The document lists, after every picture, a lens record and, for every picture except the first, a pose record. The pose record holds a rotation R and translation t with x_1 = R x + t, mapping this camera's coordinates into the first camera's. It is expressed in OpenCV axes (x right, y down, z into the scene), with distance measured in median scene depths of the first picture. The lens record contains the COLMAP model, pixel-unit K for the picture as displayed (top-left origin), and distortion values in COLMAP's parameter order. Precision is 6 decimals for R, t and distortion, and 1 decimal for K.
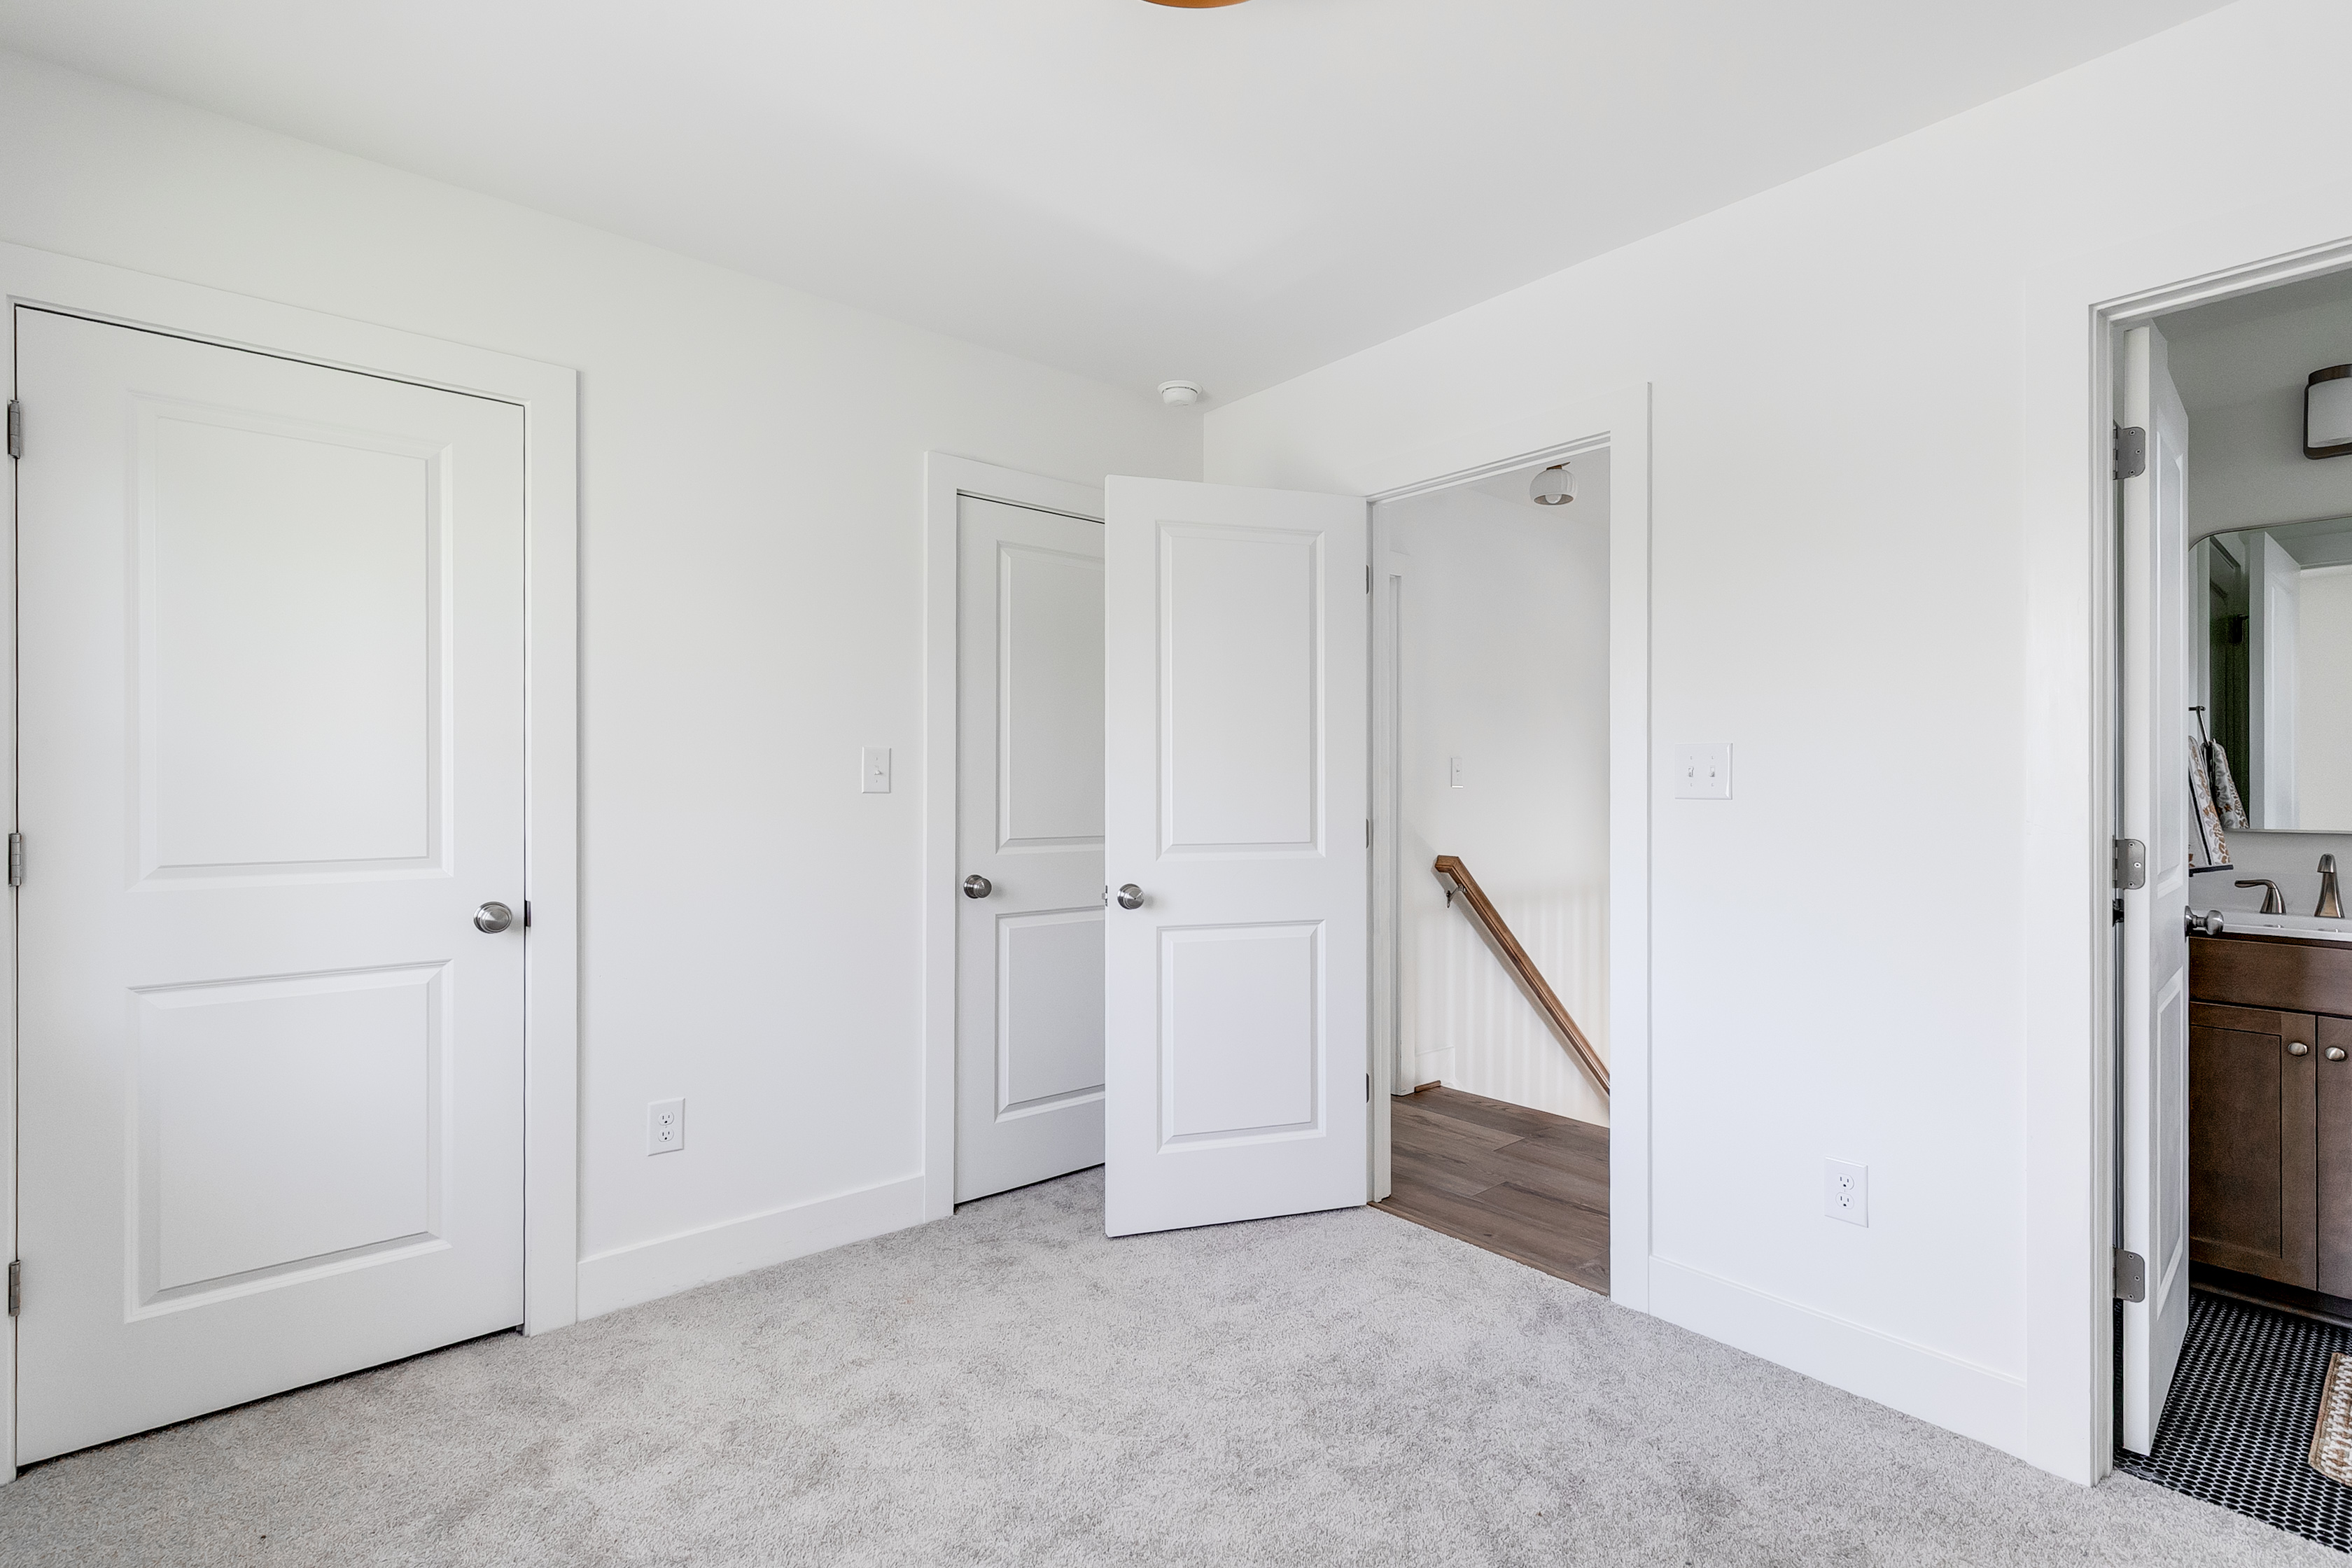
lens RADIAL K [[1071.9, 0, 1189.0], [0, 1071.9, 791.9], [0, 0, 1]] dist [0.006025, 0.000803]
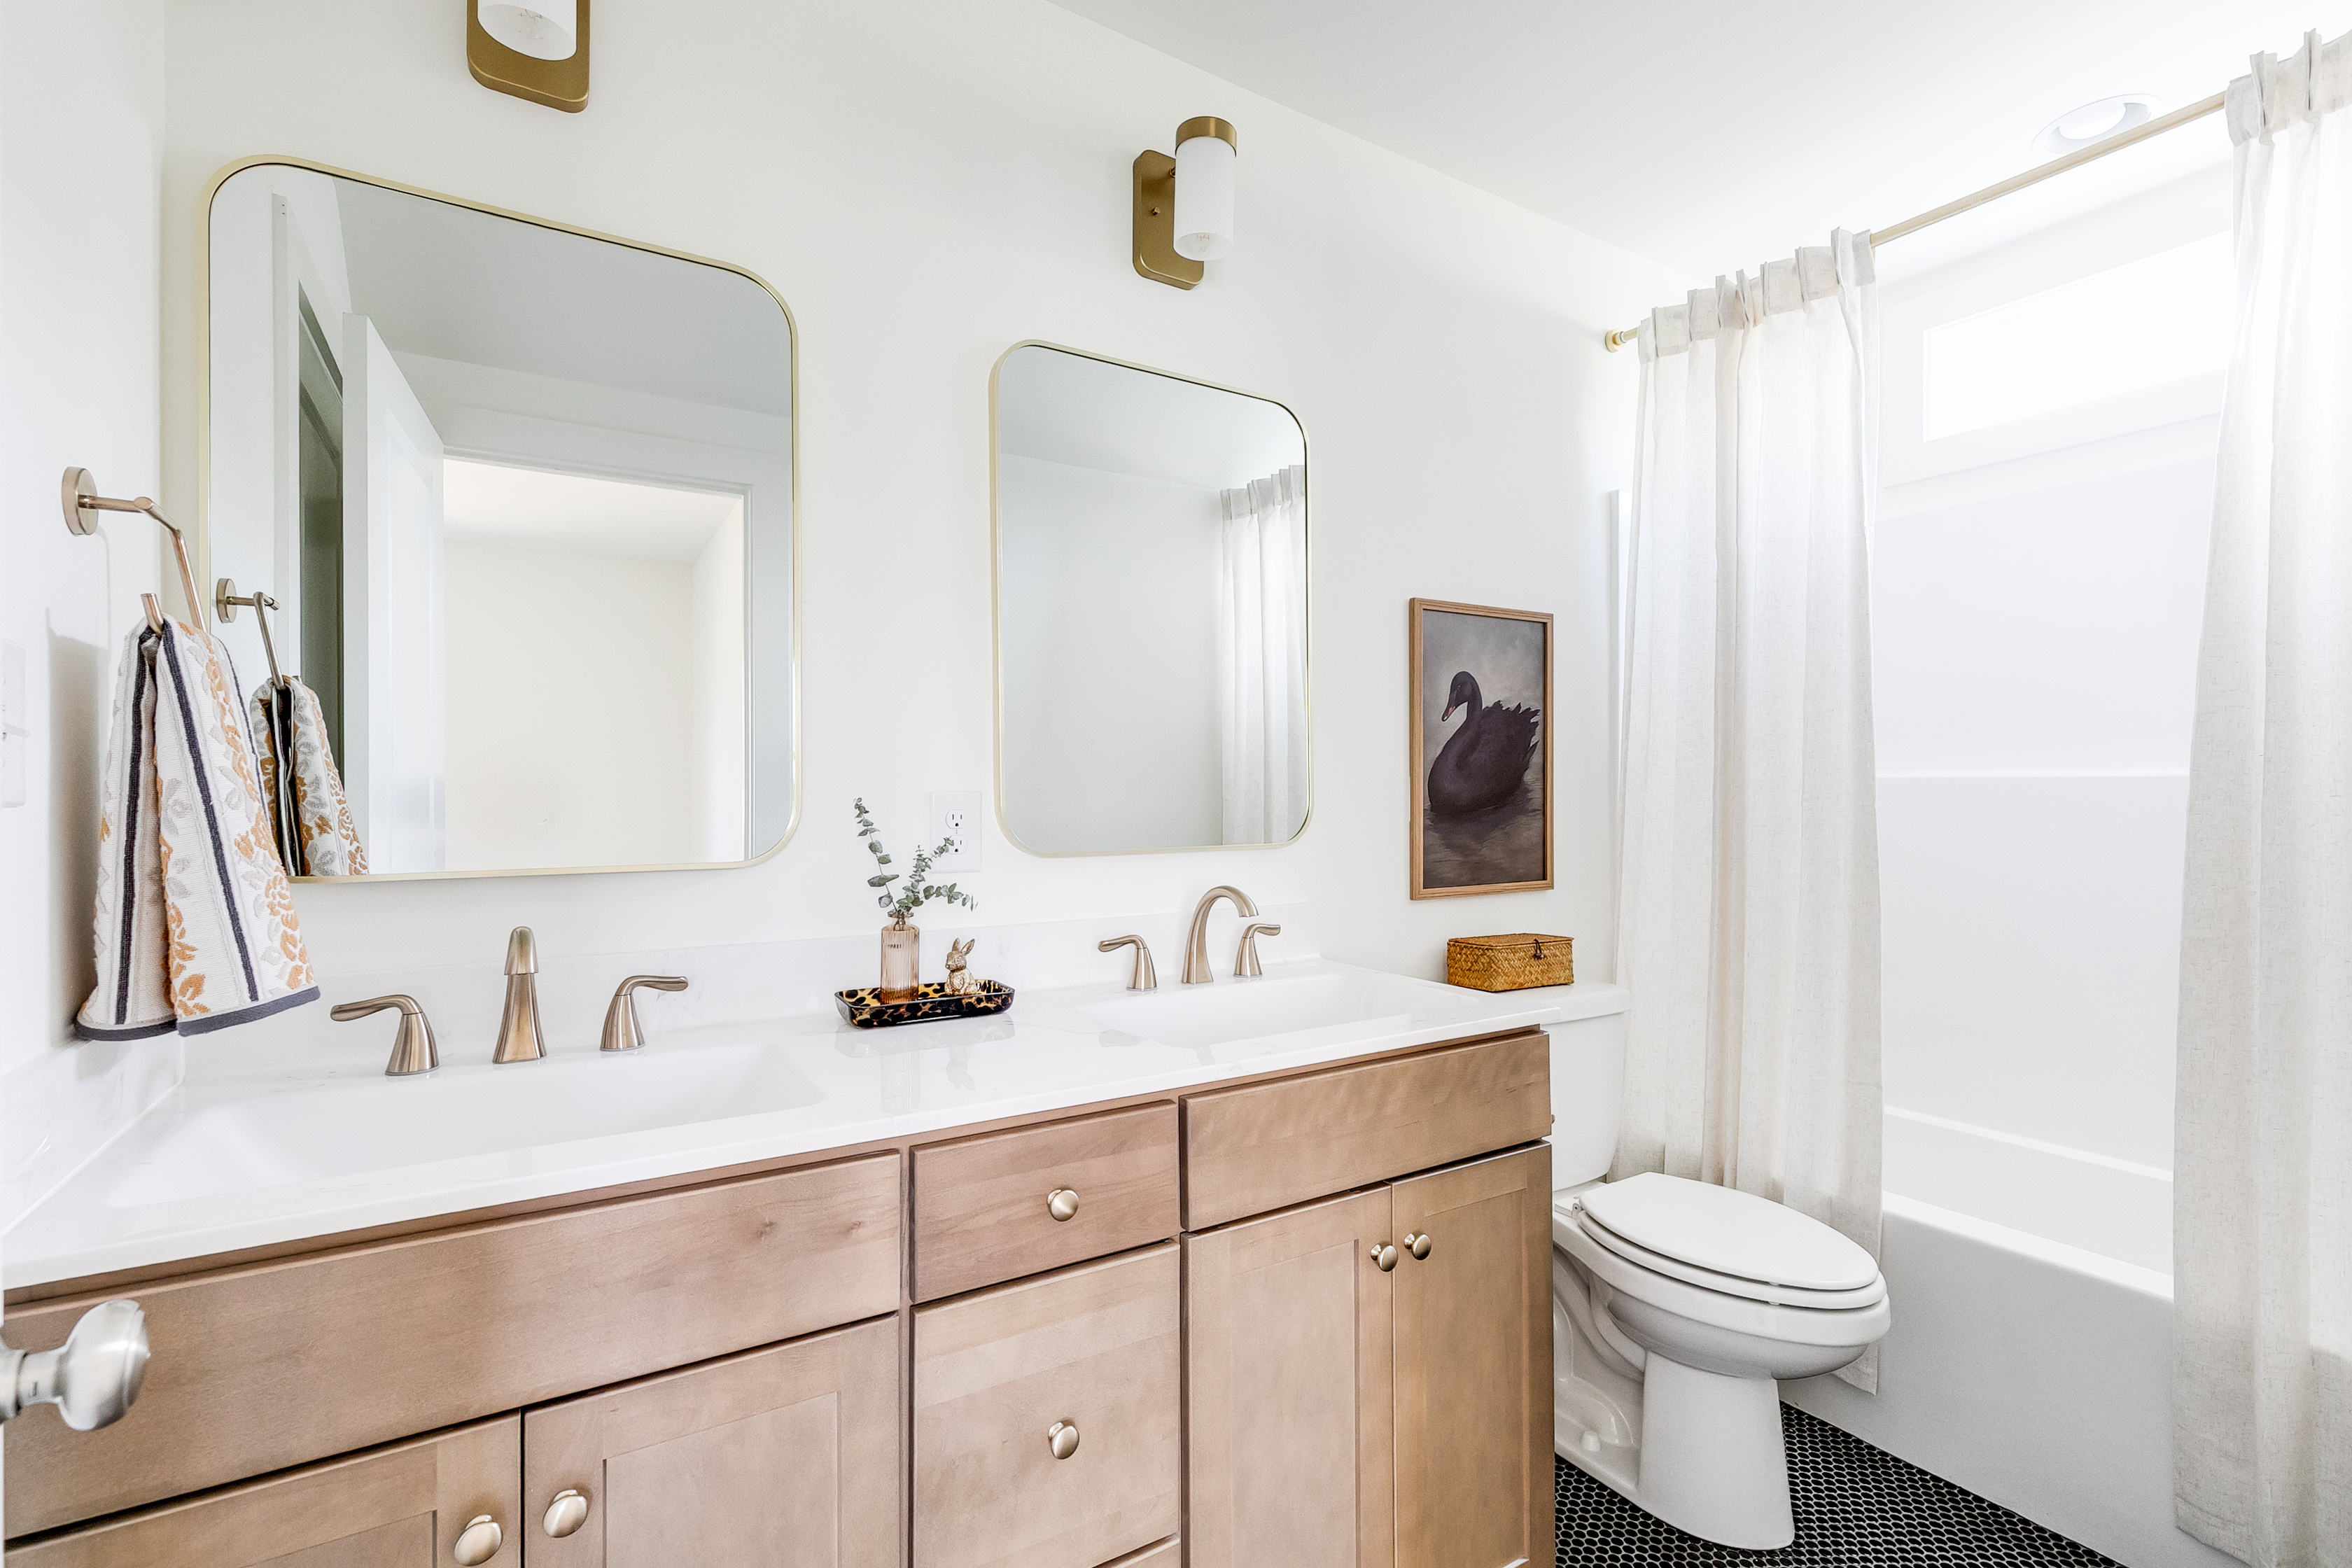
lens RADIAL K [[1071.9, 0, 1183.0], [0, 1071.9, 802.5], [0, 0, 1]] dist [0.006025, 0.000803]
pose [[0.160919, -0.014881, 0.986855, 0.648125], [0.006950, 0.999879, 0.013944, 0.001285], [-0.986943, 0.004615, 0.161003, 0.643598]]
